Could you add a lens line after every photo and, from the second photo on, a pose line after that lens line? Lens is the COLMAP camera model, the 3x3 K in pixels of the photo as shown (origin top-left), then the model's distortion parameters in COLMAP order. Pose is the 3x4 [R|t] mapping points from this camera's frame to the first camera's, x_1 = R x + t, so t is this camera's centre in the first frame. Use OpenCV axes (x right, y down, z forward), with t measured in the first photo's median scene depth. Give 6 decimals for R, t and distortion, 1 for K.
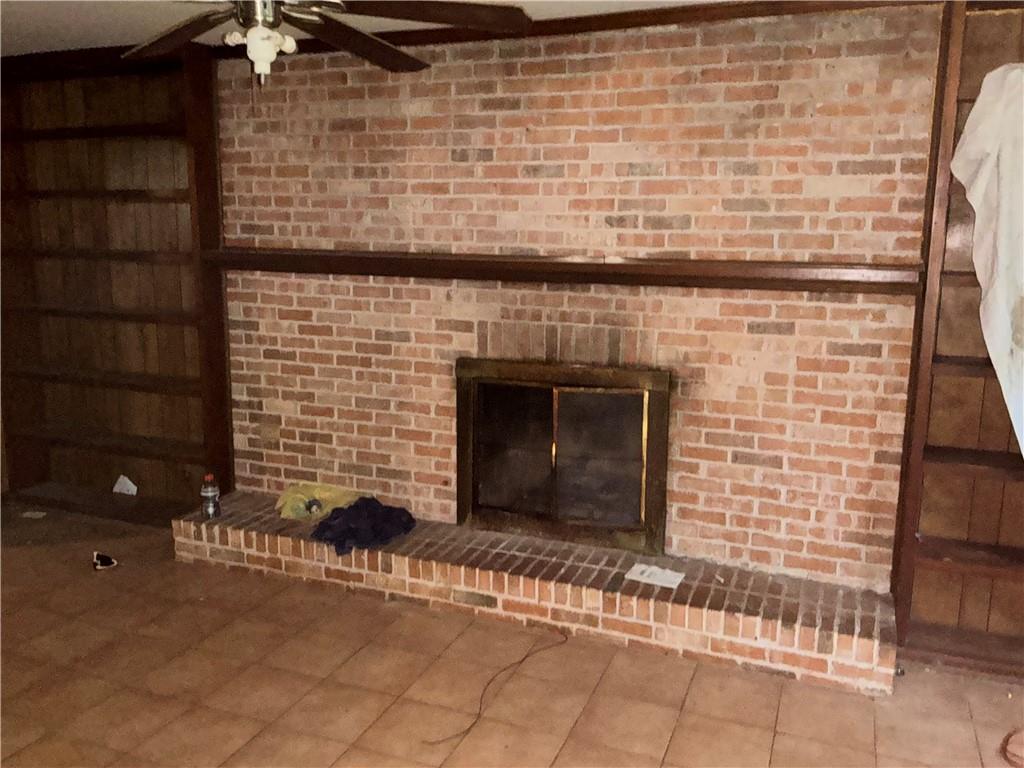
lens RADIAL K [[837.5, 0, 512.0], [0, 837.5, 384.0], [0, 0, 1]] dist [0.113093, -0.216769]
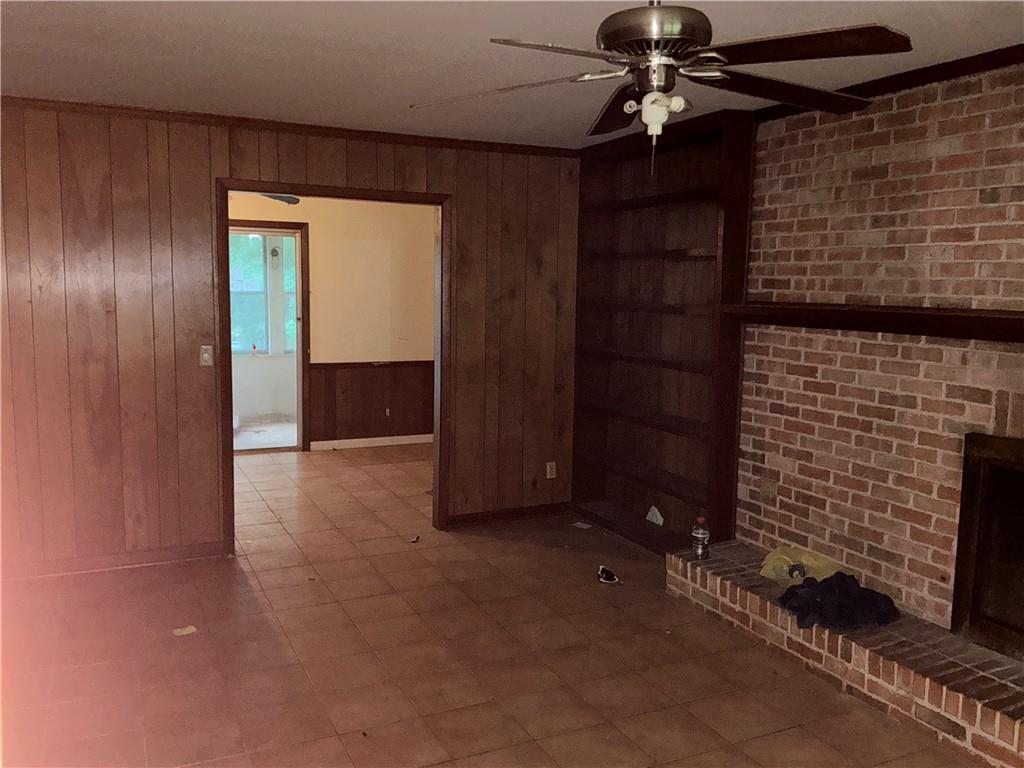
lens RADIAL K [[837.5, 0, 512.0], [0, 837.5, 384.0], [0, 0, 1]] dist [0.113093, -0.216769]
pose [[0.737103, 0.076981, -0.671381, 0.158440], [-0.123471, 0.992109, -0.021803, -0.004149], [0.664405, 0.098967, 0.740791, 0.060686]]
